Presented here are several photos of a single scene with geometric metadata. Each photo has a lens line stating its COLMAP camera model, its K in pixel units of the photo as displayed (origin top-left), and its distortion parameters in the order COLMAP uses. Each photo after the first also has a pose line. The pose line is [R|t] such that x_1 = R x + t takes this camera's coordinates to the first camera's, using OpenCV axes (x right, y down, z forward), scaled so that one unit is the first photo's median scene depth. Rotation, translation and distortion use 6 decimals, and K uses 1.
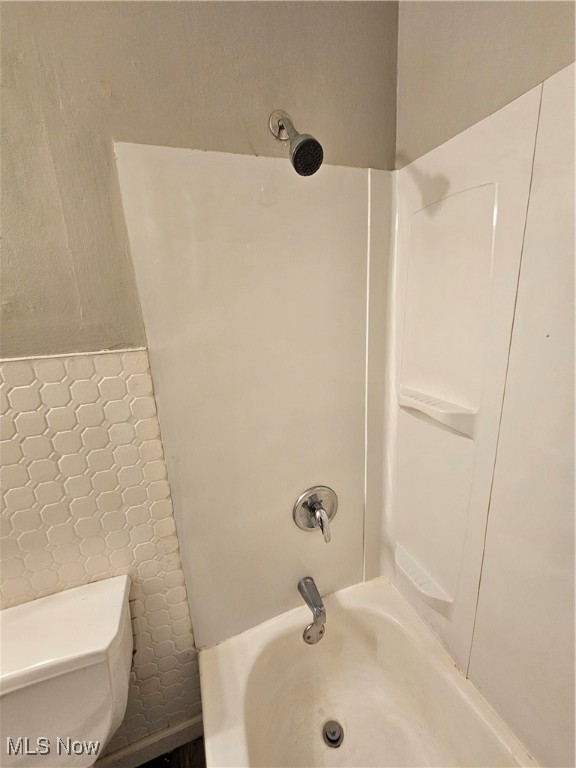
lens RADIAL K [[314.1, 0, 291.6], [0, 314.1, 386.9], [0, 0, 1]] dist [0.000269, -0.000041]
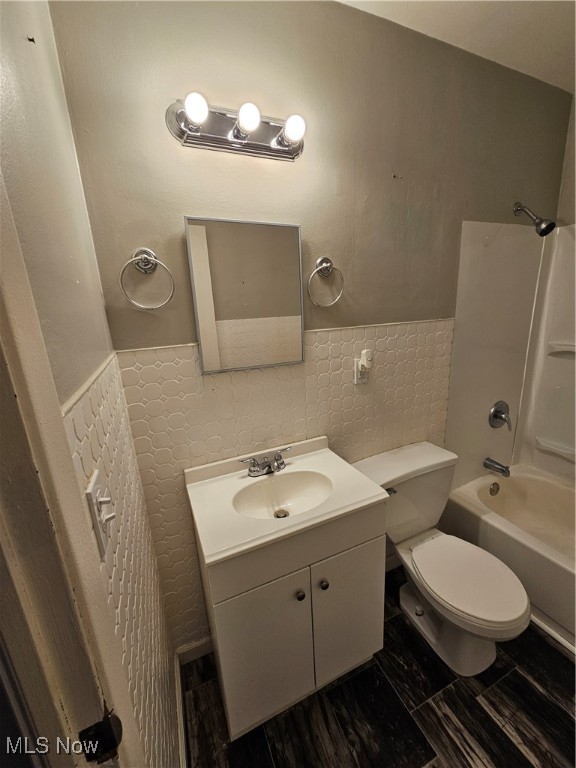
lens RADIAL K [[315.7, 0, 290.7], [0, 315.7, 387.5], [0, 0, 1]] dist [0.000448, -0.000942]
pose [[0.997854, -0.016768, 0.063289, -1.515320], [0.017032, 0.999848, -0.003636, 0.284253], [-0.063218, 0.004706, 0.997989, -0.868293]]
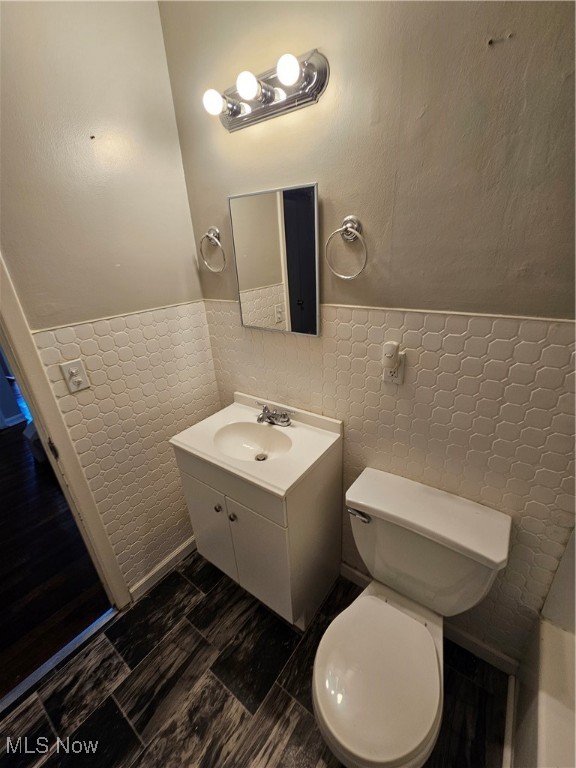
lens RADIAL K [[315.3, 0, 291.7], [0, 315.3, 382.9], [0, 0, 1]] dist [-0.001083, 0.000010]
pose [[0.555120, 0.345385, -0.756671, -0.279899], [-0.188965, 0.938292, 0.289655, -0.035256], [0.810021, -0.017810, 0.586131, -0.307008]]
